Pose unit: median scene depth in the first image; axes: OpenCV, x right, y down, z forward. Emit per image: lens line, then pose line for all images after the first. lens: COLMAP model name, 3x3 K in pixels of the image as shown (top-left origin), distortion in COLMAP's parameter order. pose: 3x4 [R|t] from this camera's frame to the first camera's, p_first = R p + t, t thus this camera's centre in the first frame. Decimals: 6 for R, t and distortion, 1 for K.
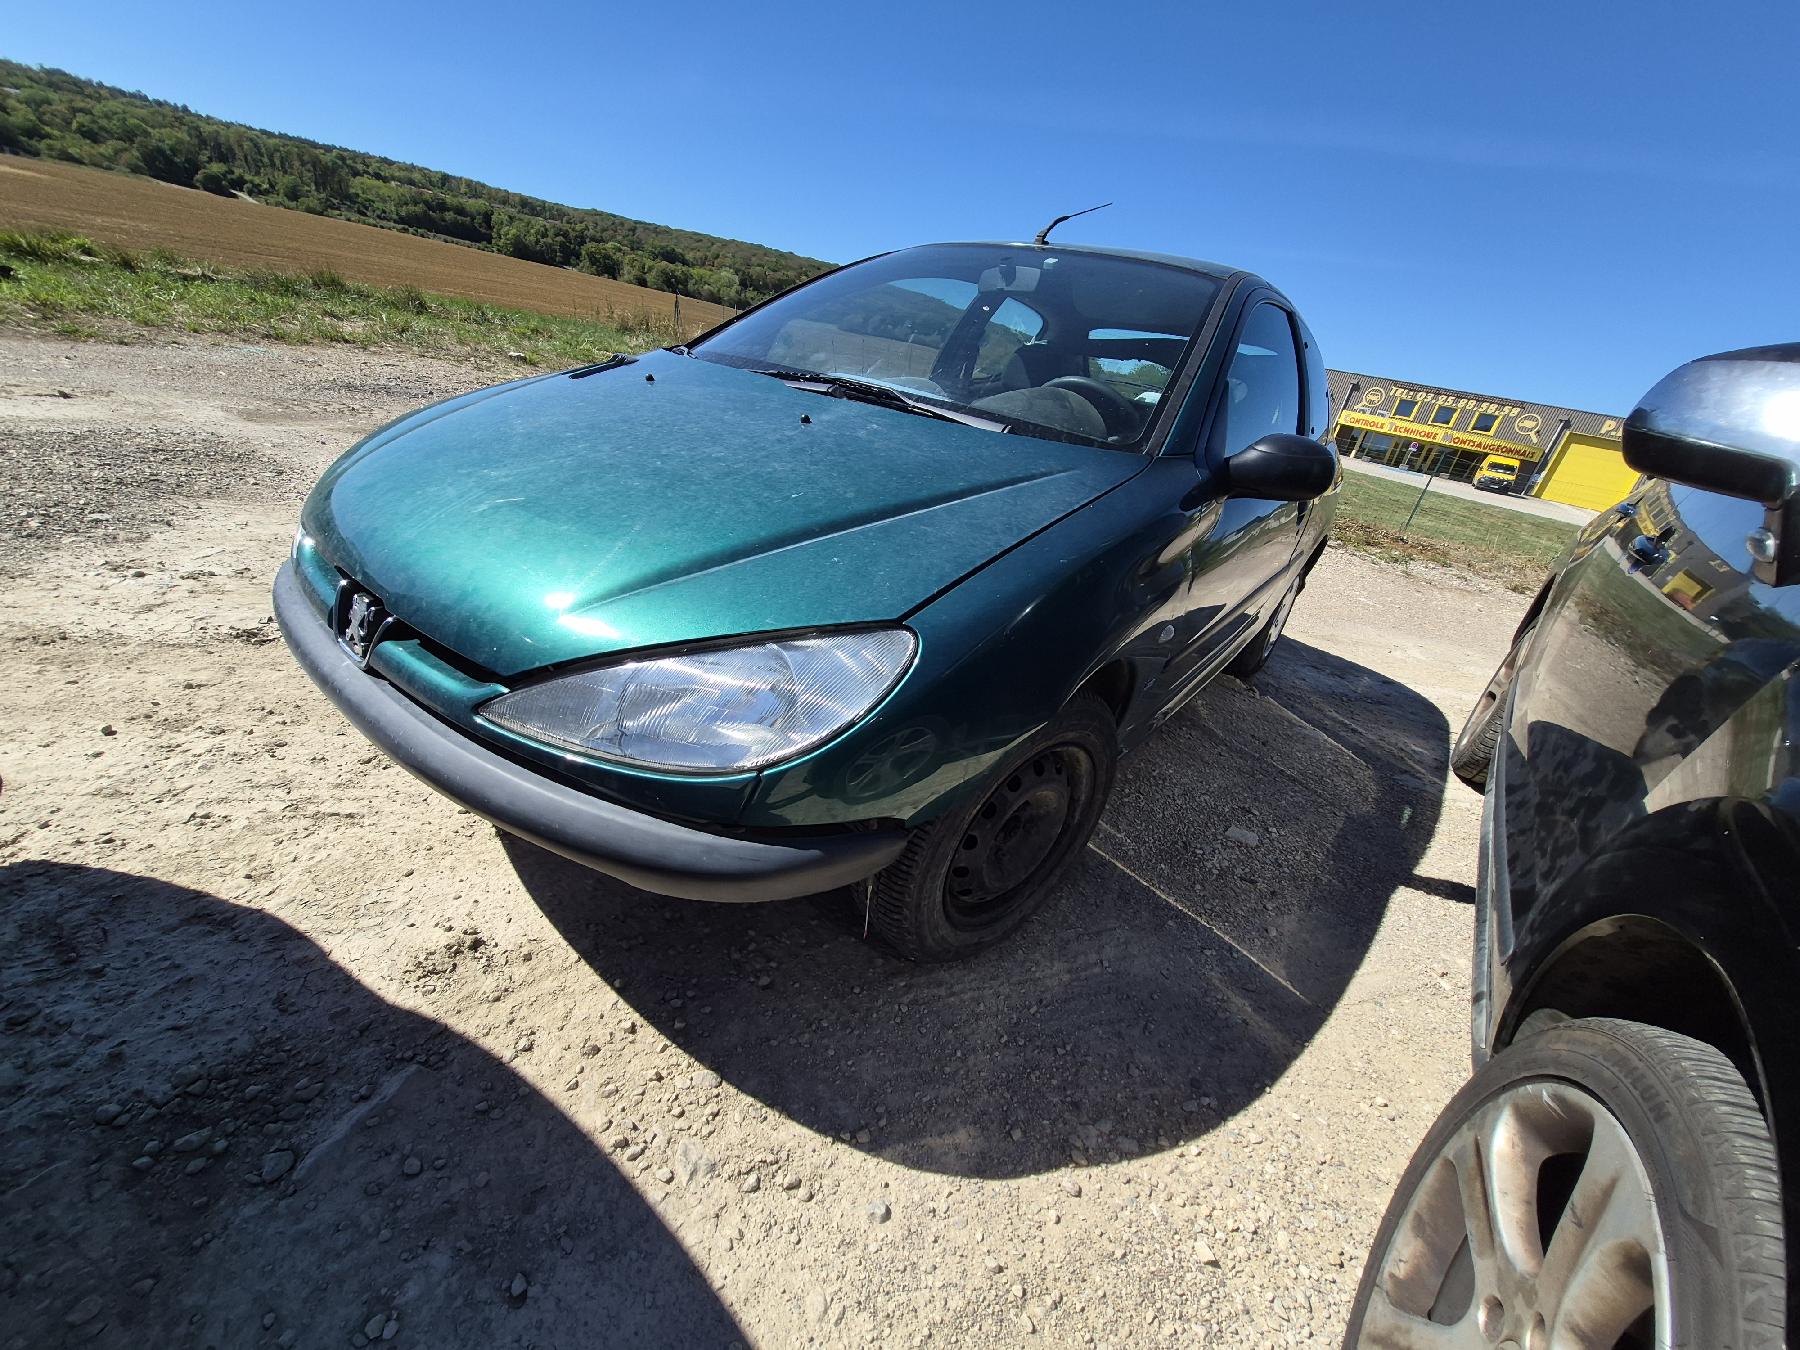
lens RADIAL K [[736.4, 0, 897.4], [0, 736.4, 701.3], [0, 0, 1]] dist [0.003064, 0.000037]
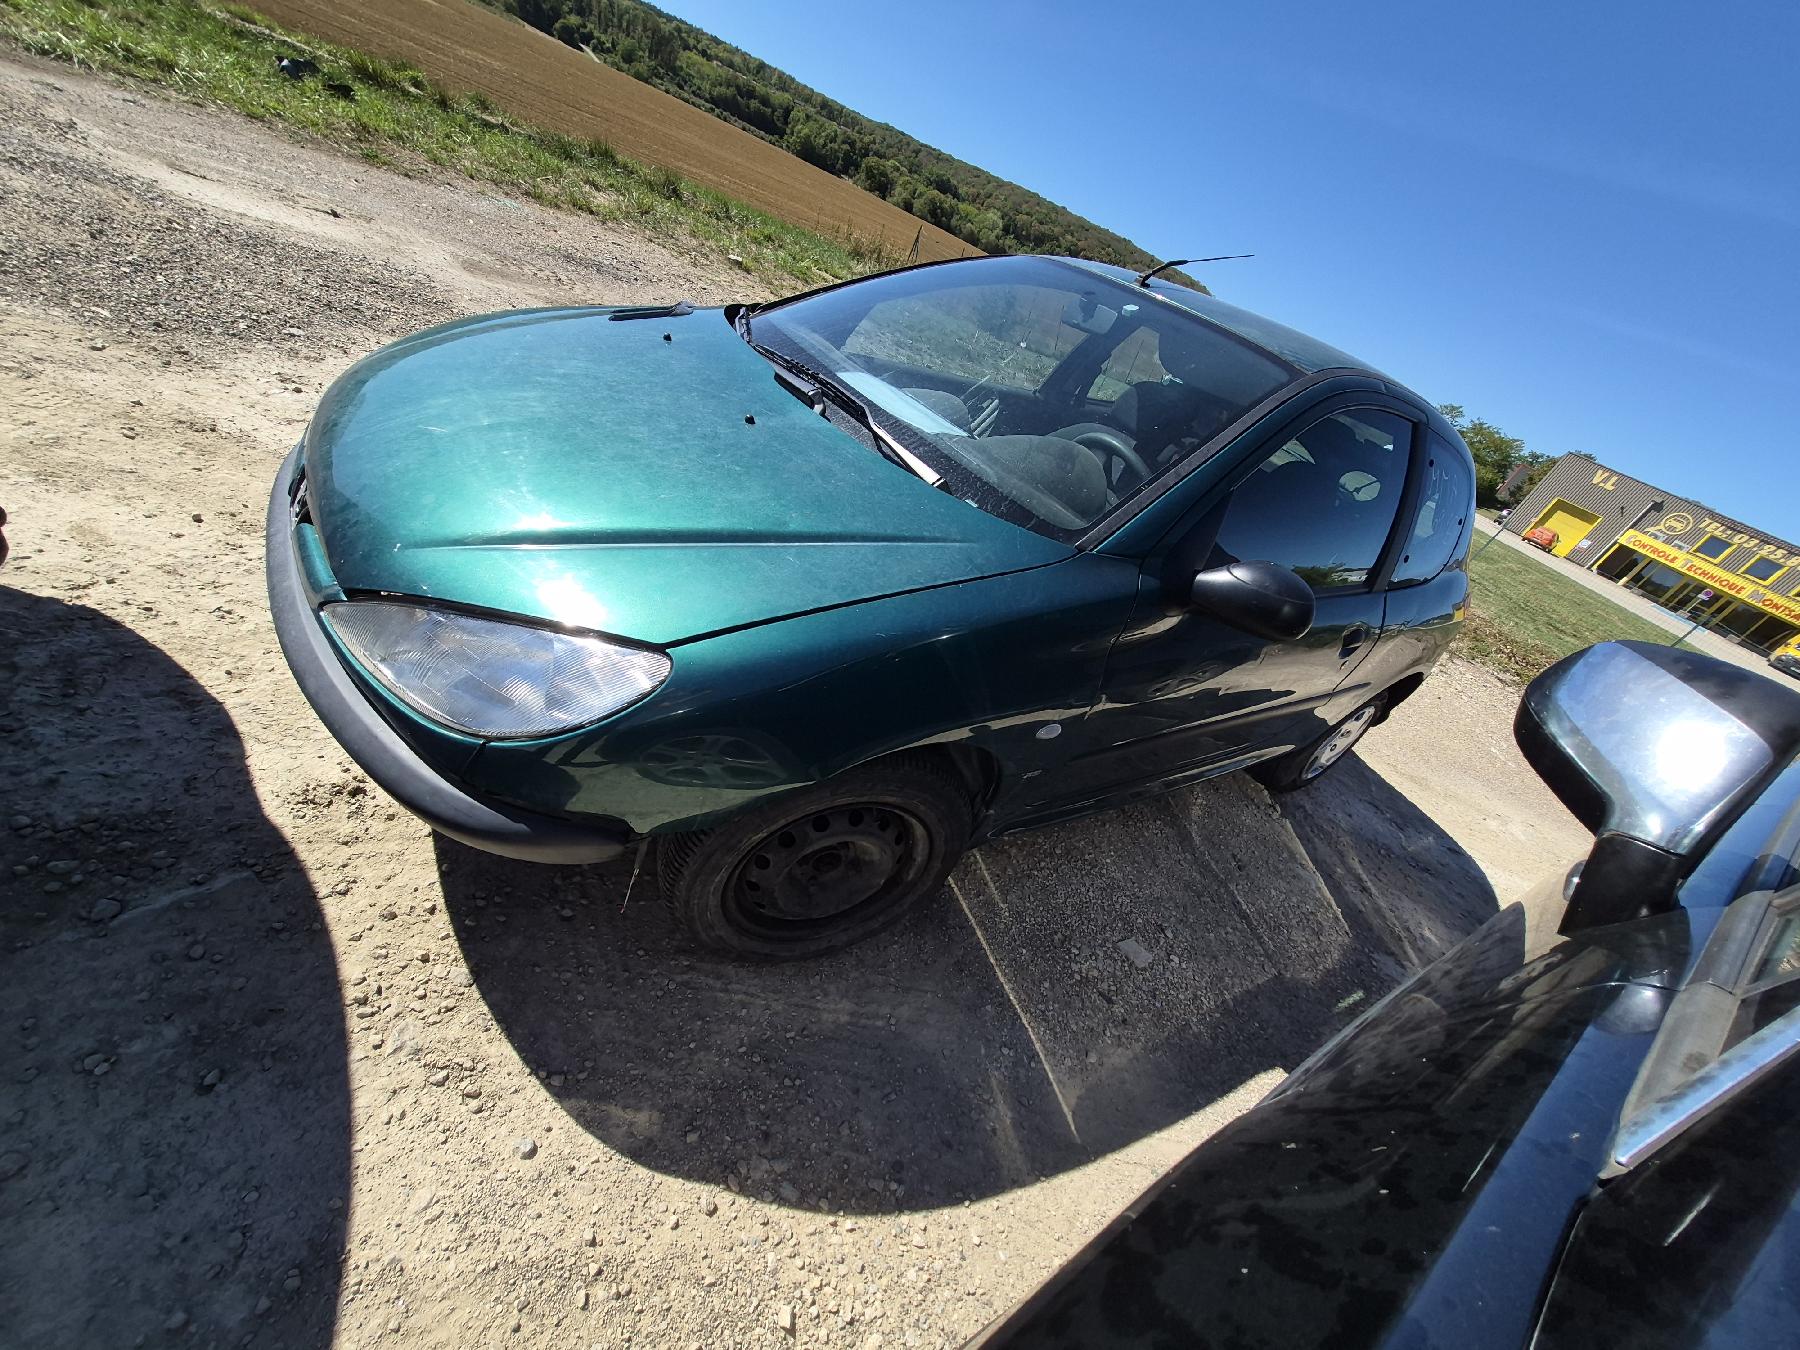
lens RADIAL K [[735.2, 0, 891.7], [0, 735.2, 703.9], [0, 0, 1]] dist [0.004493, 0.000534]
pose [[0.931546, 0.321155, -0.170534, 0.317177], [-0.311186, 0.946716, 0.083022, -0.137487], [0.188110, -0.024270, 0.981848, 0.025296]]
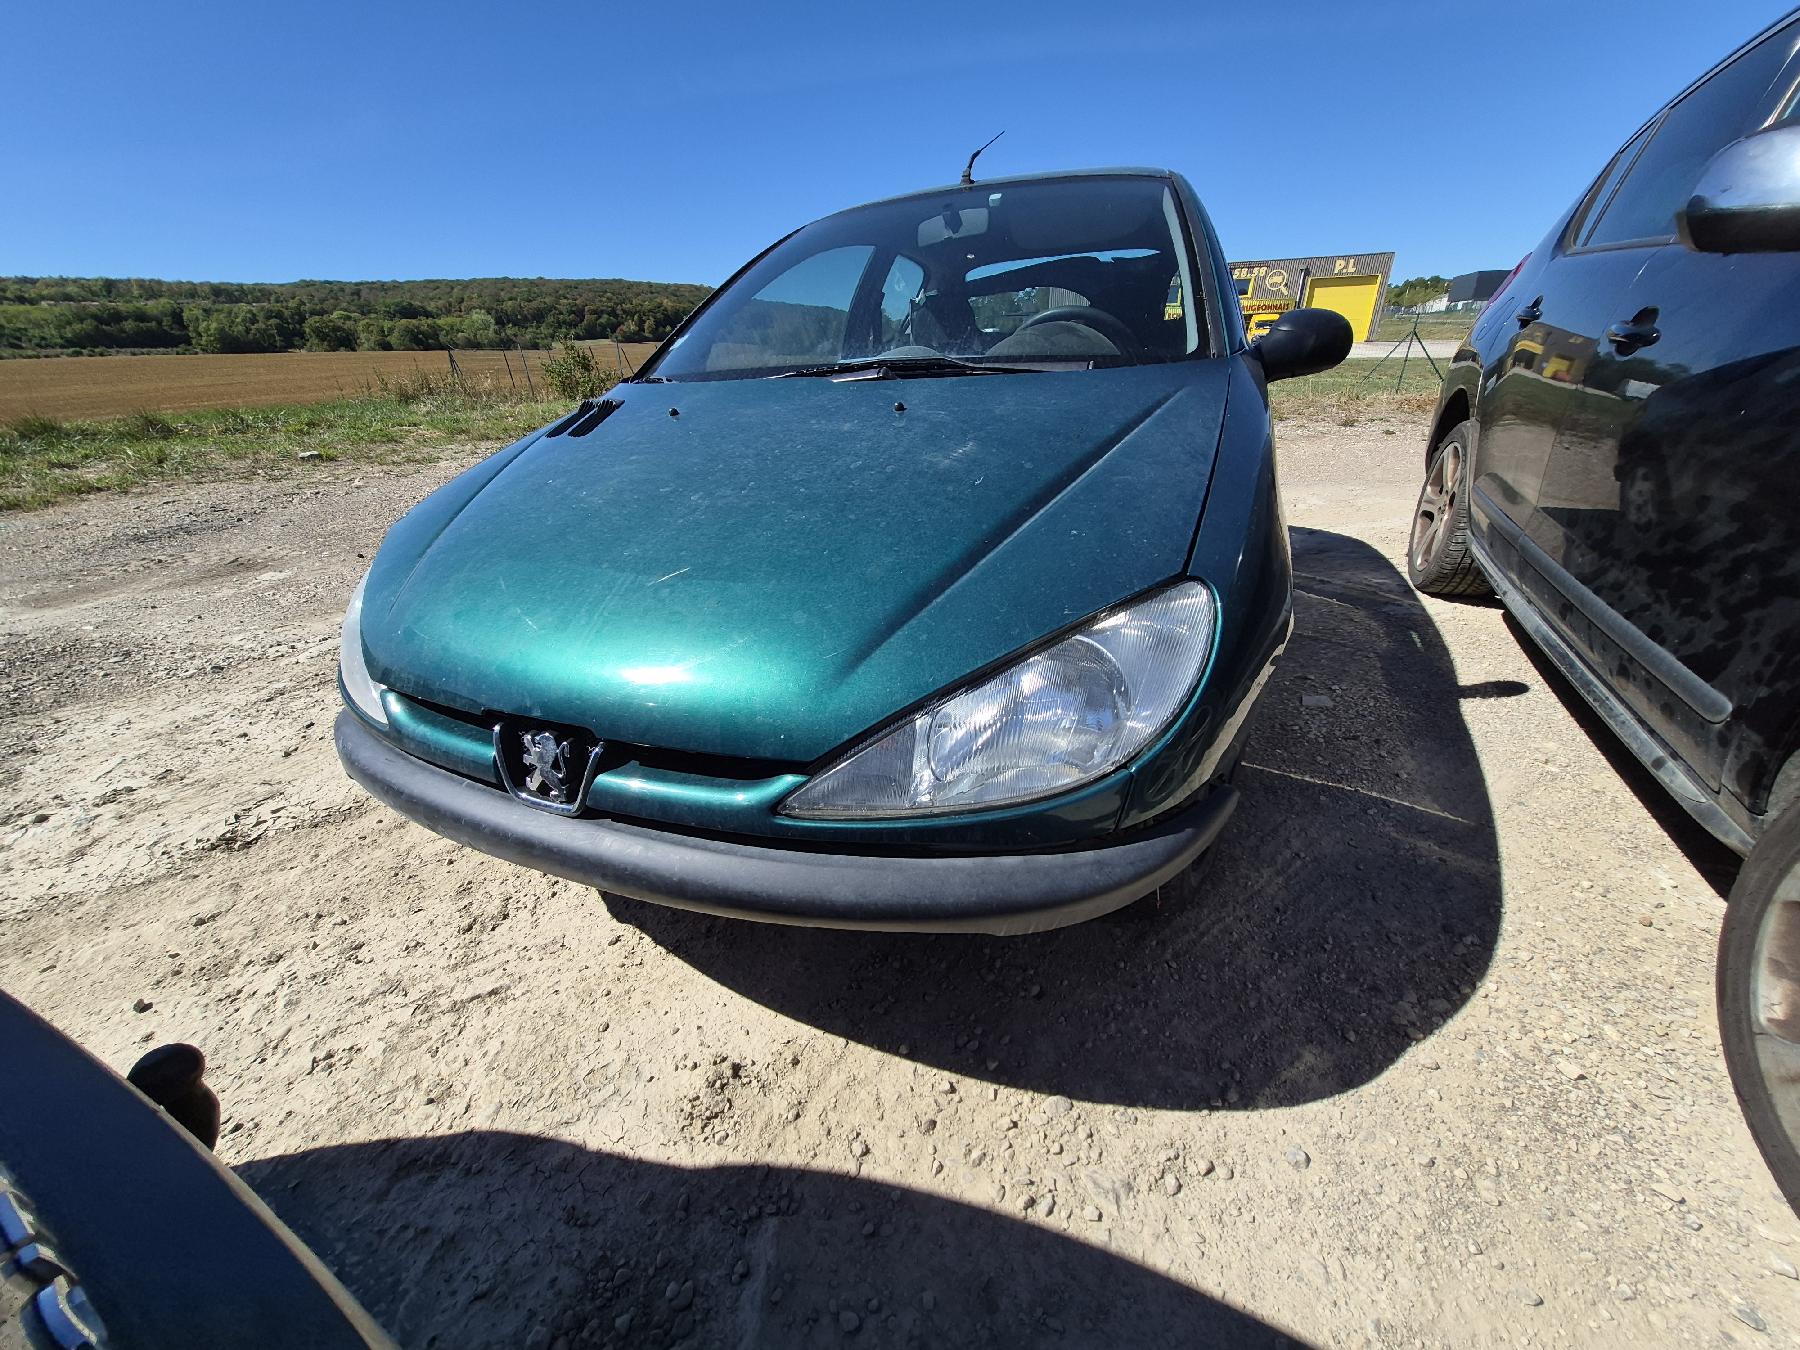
lens RADIAL K [[733.6, 0, 904.9], [0, 733.6, 701.7], [0, 0, 1]] dist [0.001459, -0.000669]
pose [[0.938696, -0.310184, 0.150451, -0.328819], [0.305907, 0.950674, 0.051375, -0.068655], [-0.158965, -0.002201, 0.987282, 0.079866]]
